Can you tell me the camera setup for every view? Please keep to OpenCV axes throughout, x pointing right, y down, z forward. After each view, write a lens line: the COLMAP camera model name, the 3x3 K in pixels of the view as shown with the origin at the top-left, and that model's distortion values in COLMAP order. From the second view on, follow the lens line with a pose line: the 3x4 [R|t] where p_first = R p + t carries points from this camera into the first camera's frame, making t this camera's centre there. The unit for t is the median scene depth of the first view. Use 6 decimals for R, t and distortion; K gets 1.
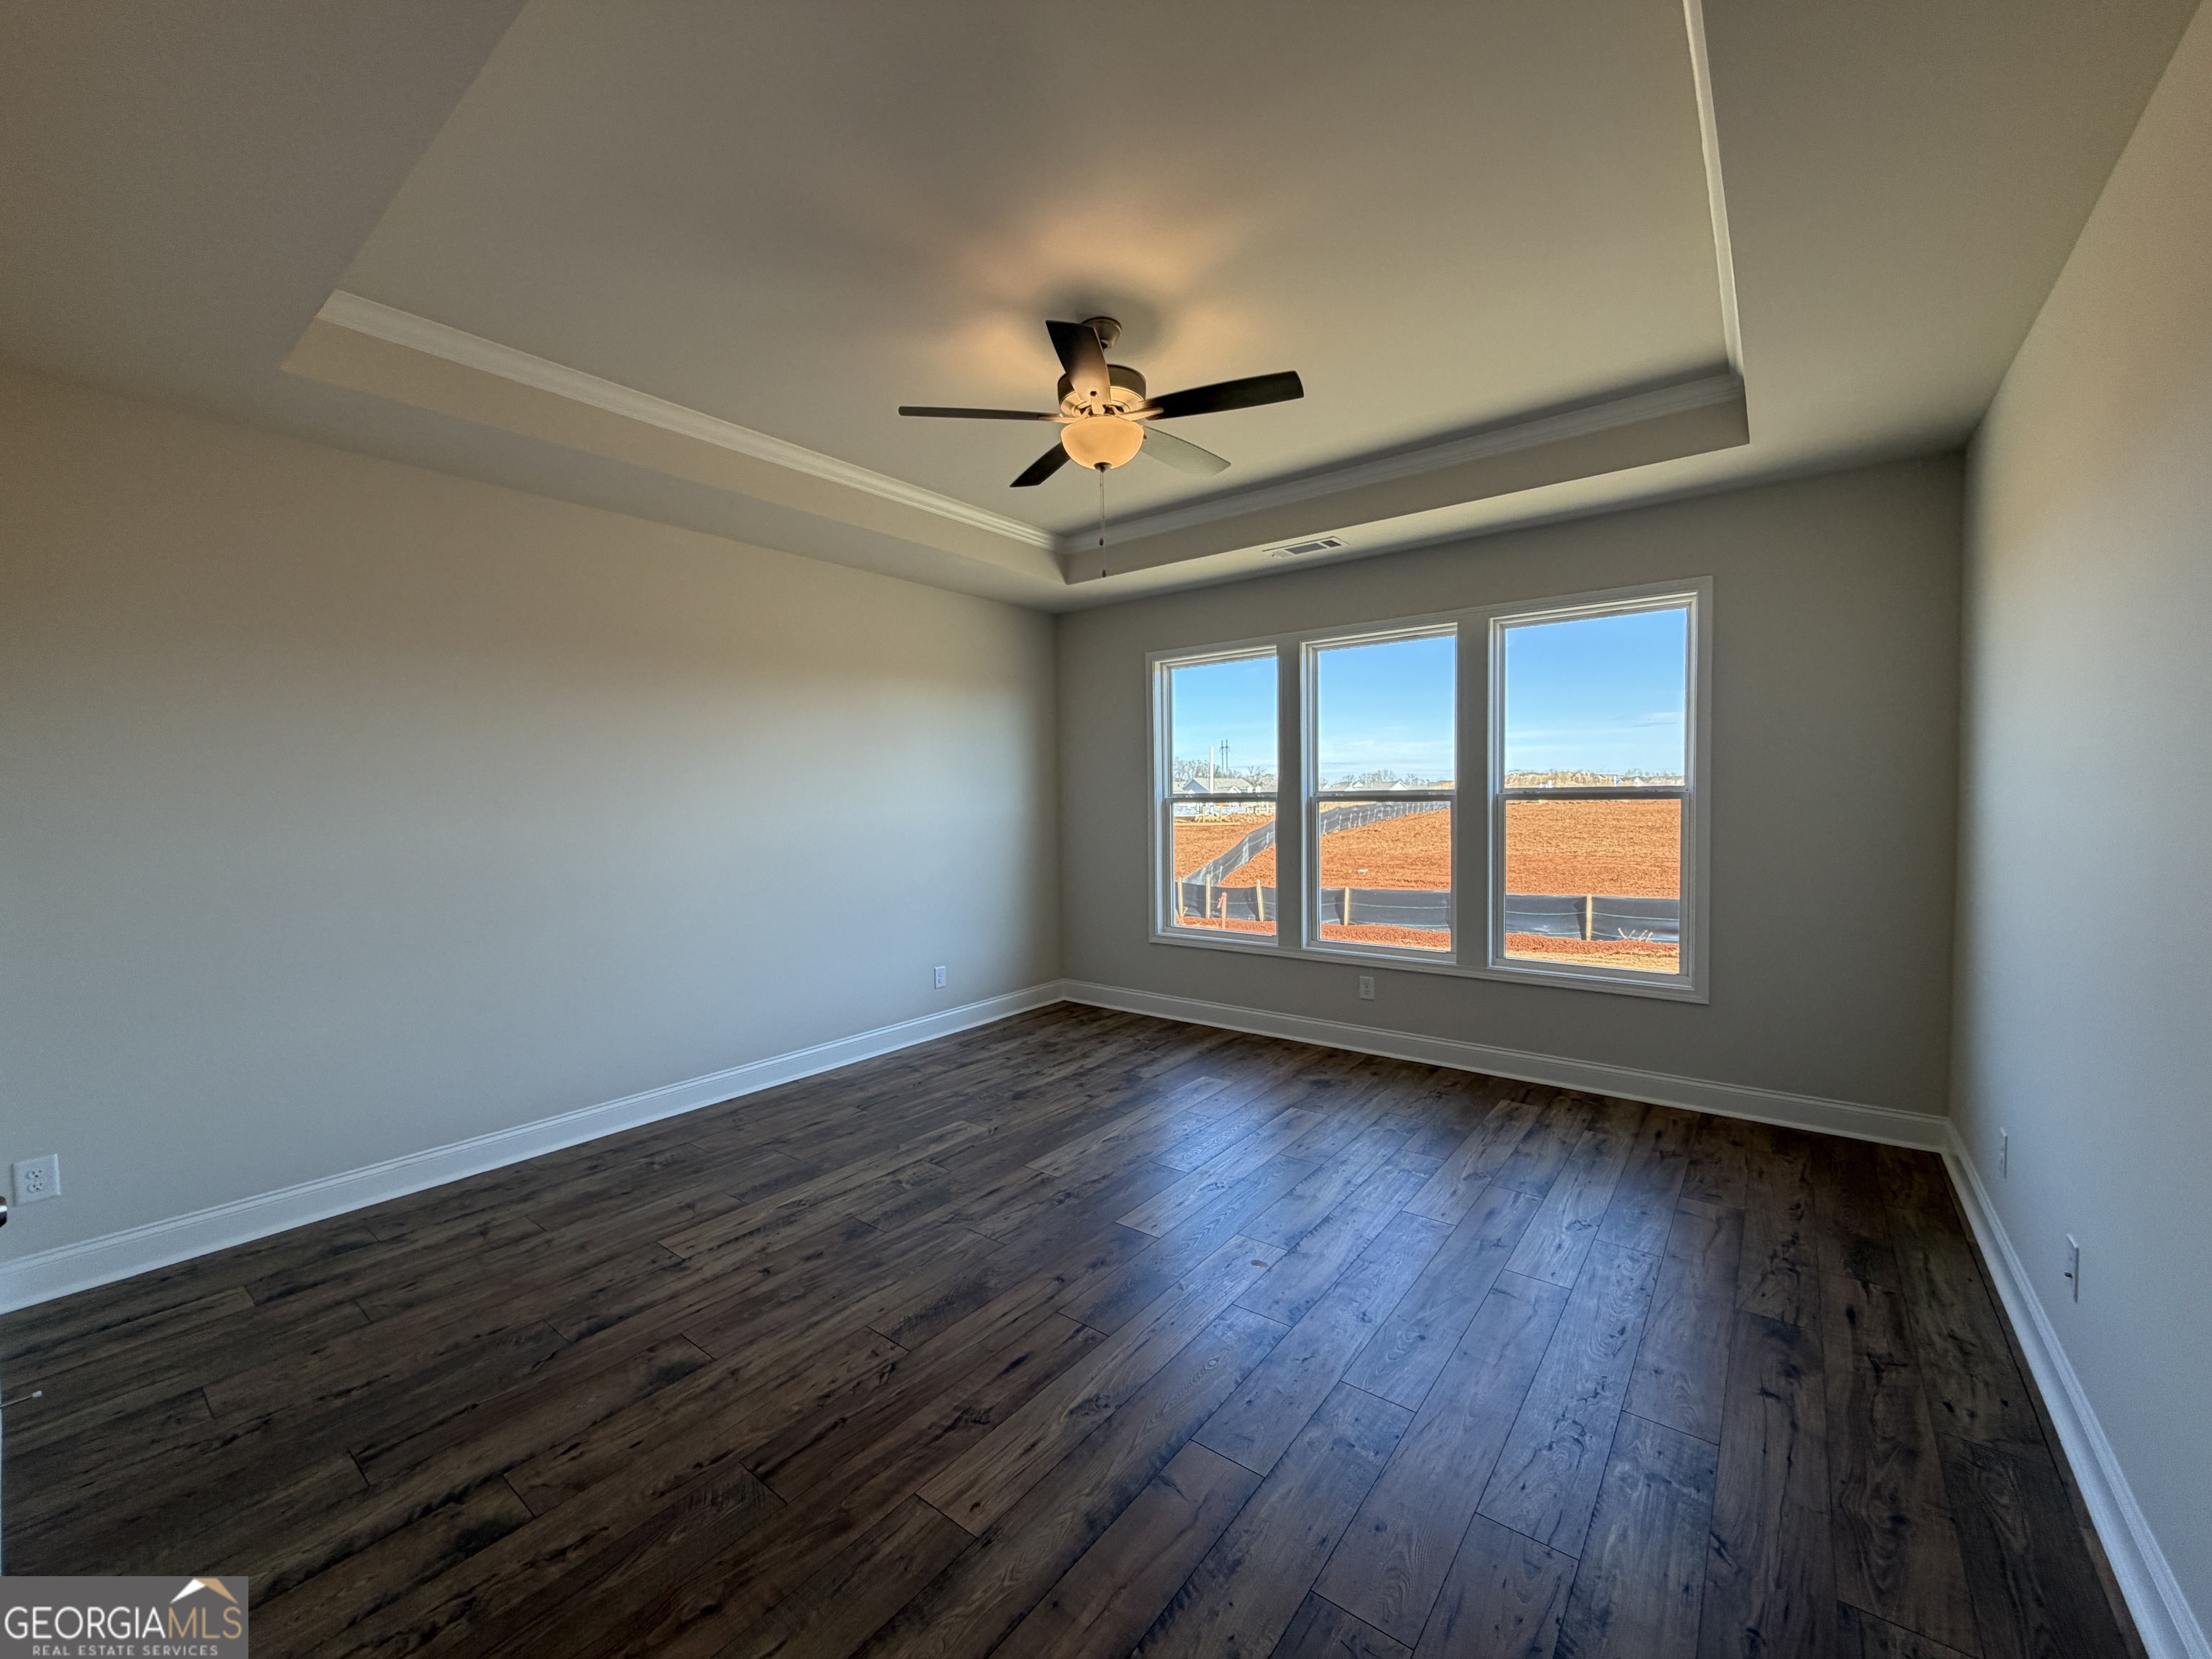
lens RADIAL K [[882.7, 0, 1097.1], [0, 882.7, 830.5], [0, 0, 1]] dist [-0.000195, 0.000005]
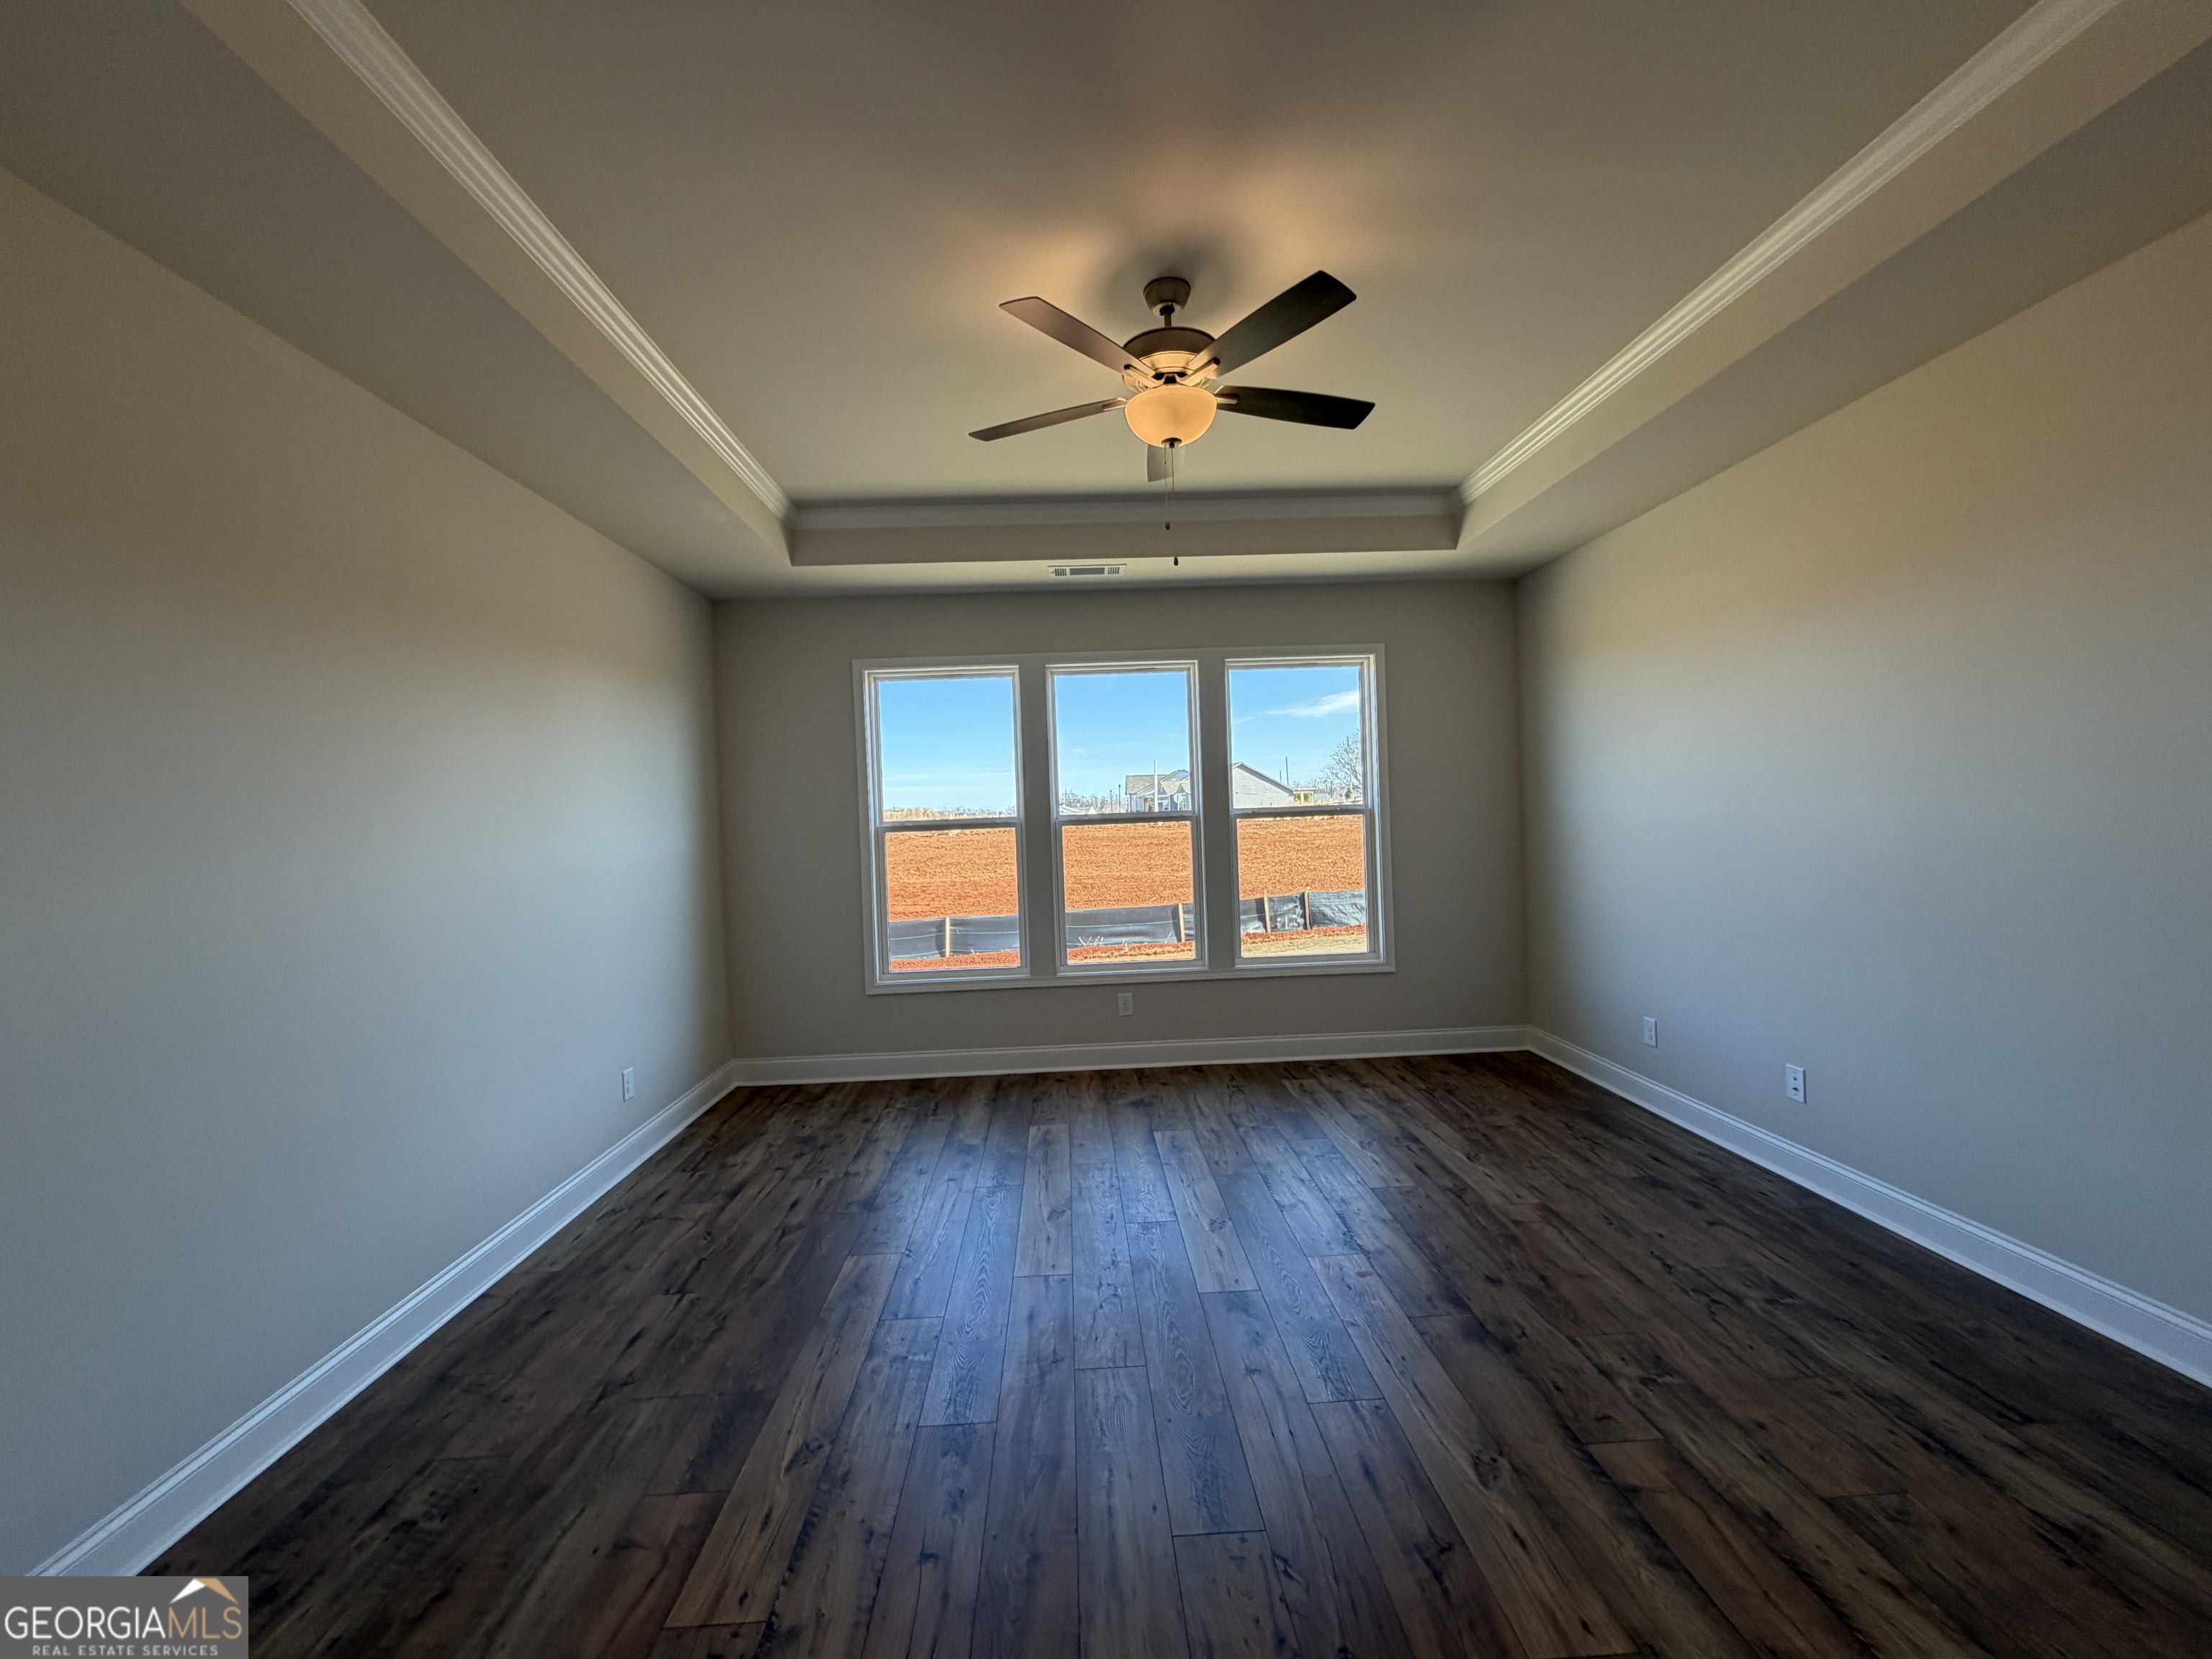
lens RADIAL K [[882.7, 0, 1097.1], [0, 882.7, 830.5], [0, 0, 1]] dist [-0.000195, 0.000005]
pose [[0.761171, -0.023449, 0.648128, -0.385826], [0.050445, 0.998459, -0.023119, -0.002064], [-0.646587, 0.050292, 0.761181, 0.231443]]
